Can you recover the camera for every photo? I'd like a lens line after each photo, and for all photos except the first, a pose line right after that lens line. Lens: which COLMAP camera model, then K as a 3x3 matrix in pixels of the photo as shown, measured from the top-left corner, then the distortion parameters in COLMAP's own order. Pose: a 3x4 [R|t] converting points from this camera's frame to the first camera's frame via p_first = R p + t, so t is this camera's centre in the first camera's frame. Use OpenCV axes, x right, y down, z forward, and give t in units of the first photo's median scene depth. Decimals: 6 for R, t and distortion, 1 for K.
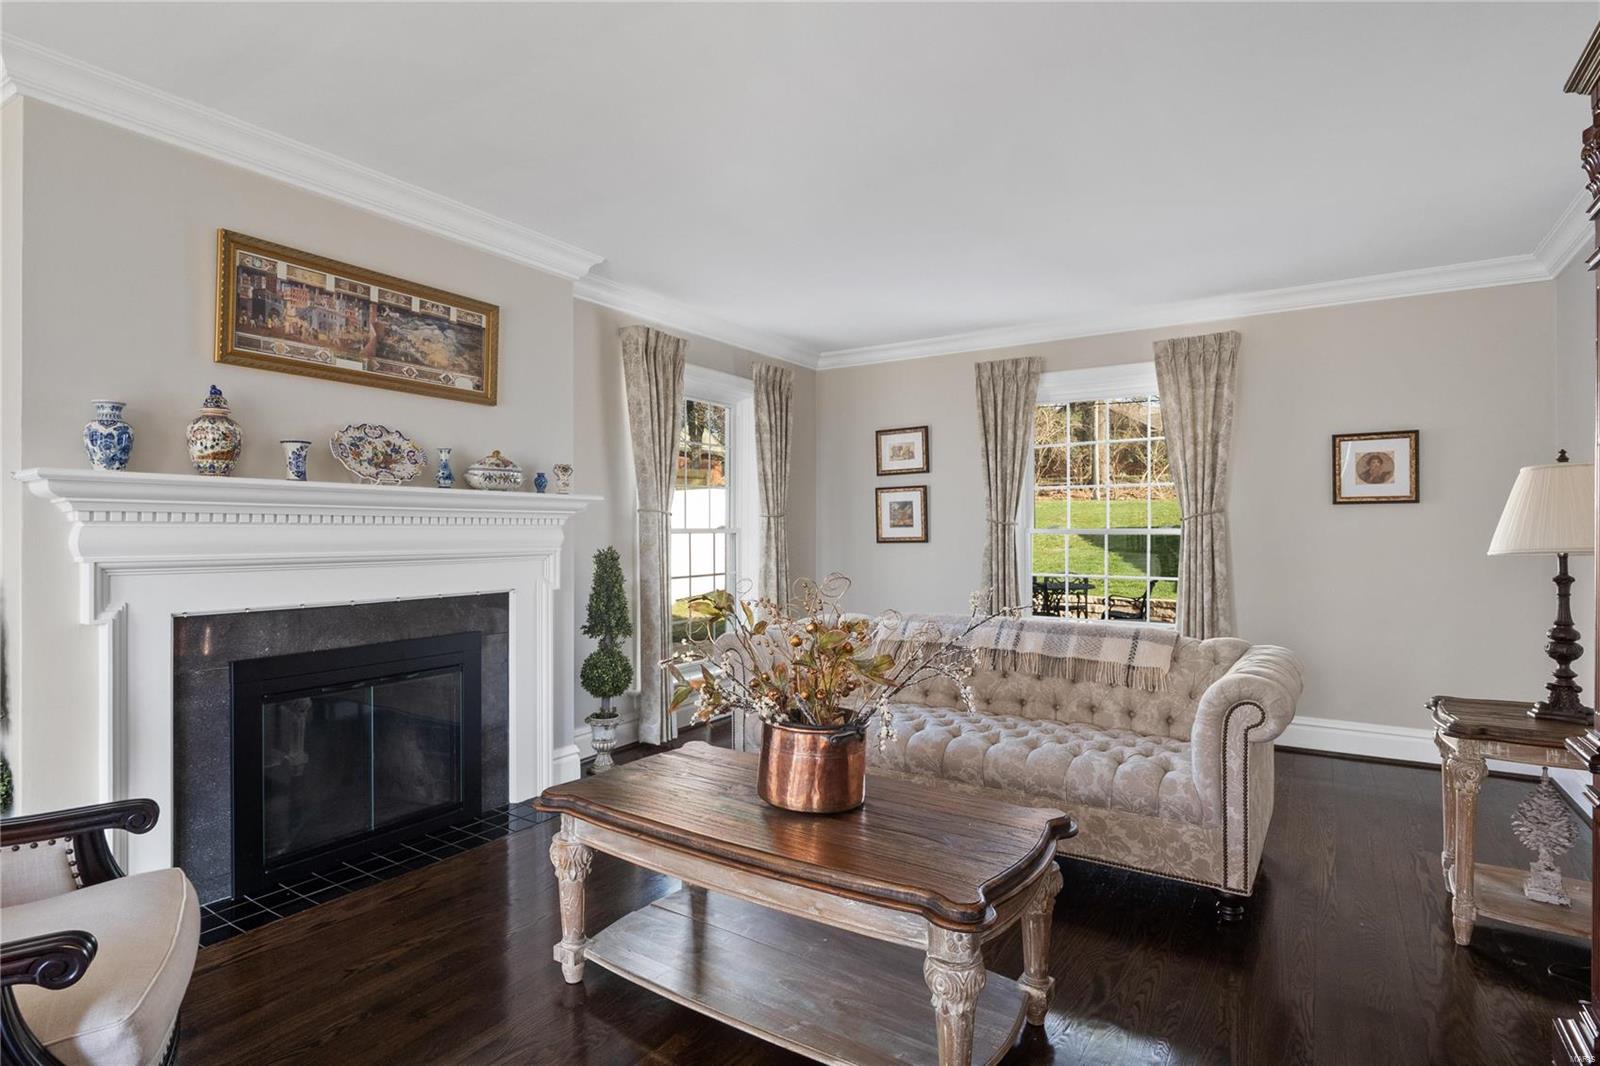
lens RADIAL K [[816.9, 0, 799.6], [0, 816.9, 530.7], [0, 0, 1]] dist [-0.001086, 0.001023]
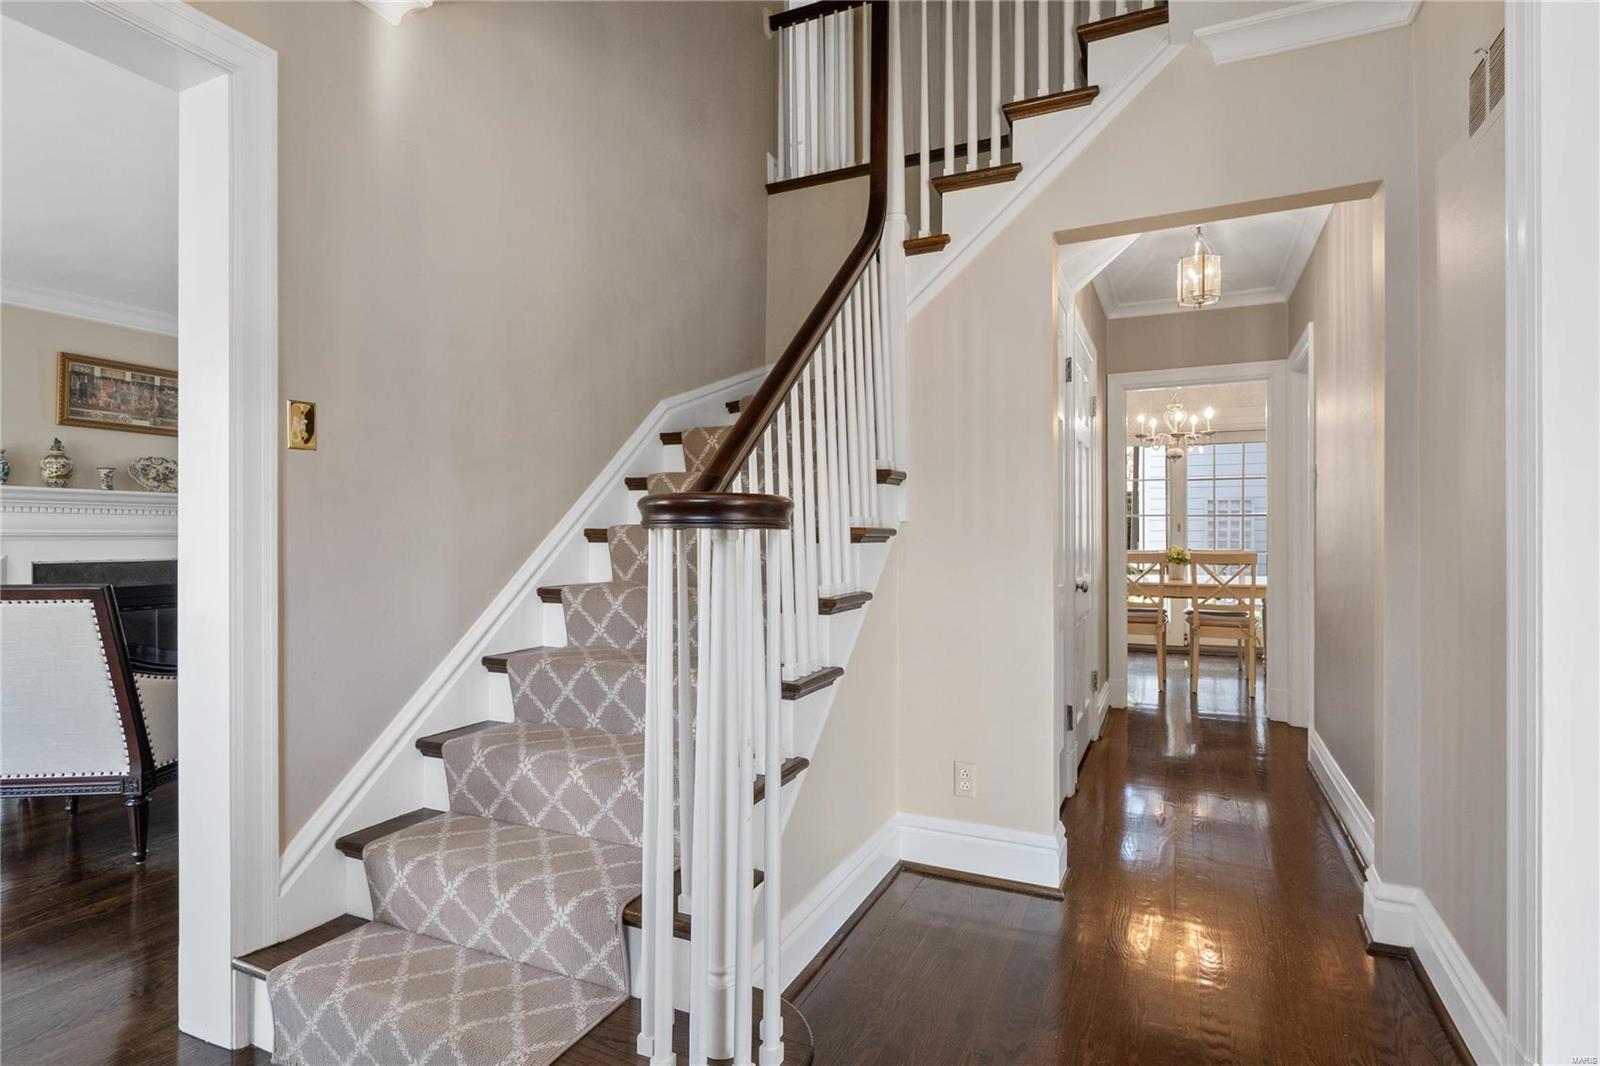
lens RADIAL K [[816.9, 0, 800.1], [0, 816.9, 536.0], [0, 0, 1]] dist [-0.001086, 0.001023]
pose [[0.988940, 0.001409, 0.148307, 0.622054], [-0.002380, 0.999977, 0.006375, 0.024713], [-0.148294, -0.006657, 0.988921, -0.997750]]
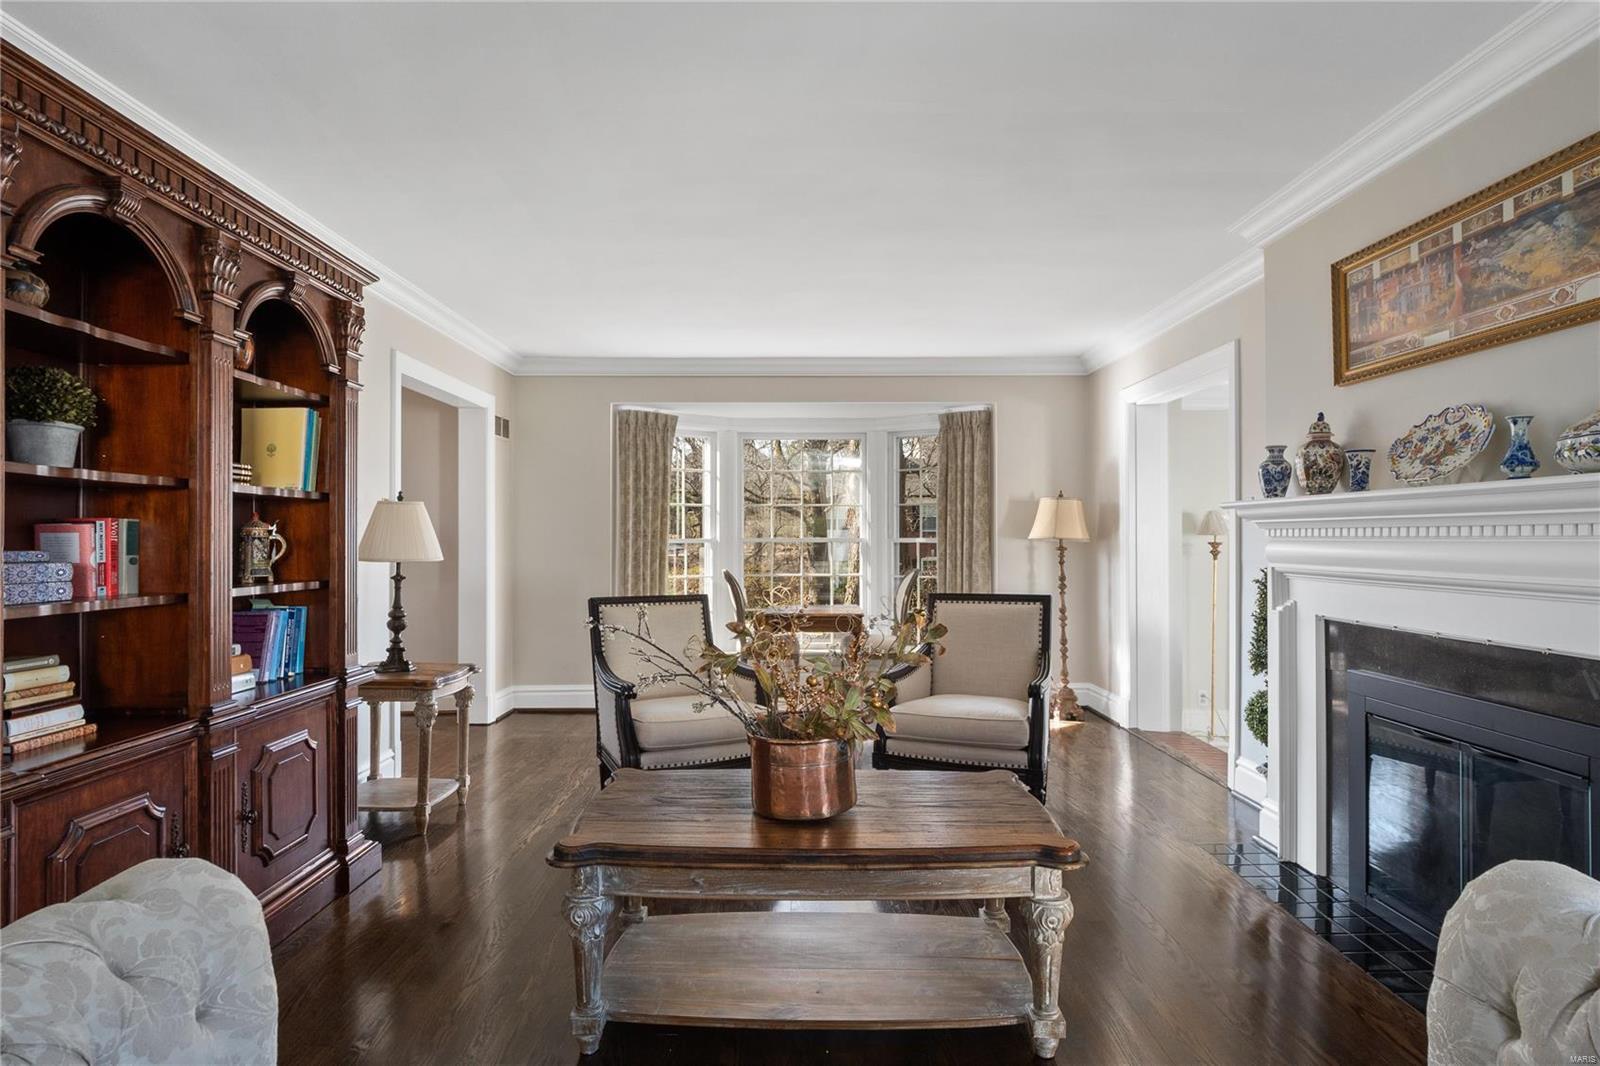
lens RADIAL K [[816.9, 0, 797.5], [0, 816.9, 534.9], [0, 0, 1]] dist [-0.001086, 0.001023]
pose [[-0.831836, -0.000752, -0.555021, 0.454095], [0.003867, 0.999967, -0.007151, -0.006858], [0.555008, -0.008095, -0.831805, 1.426400]]
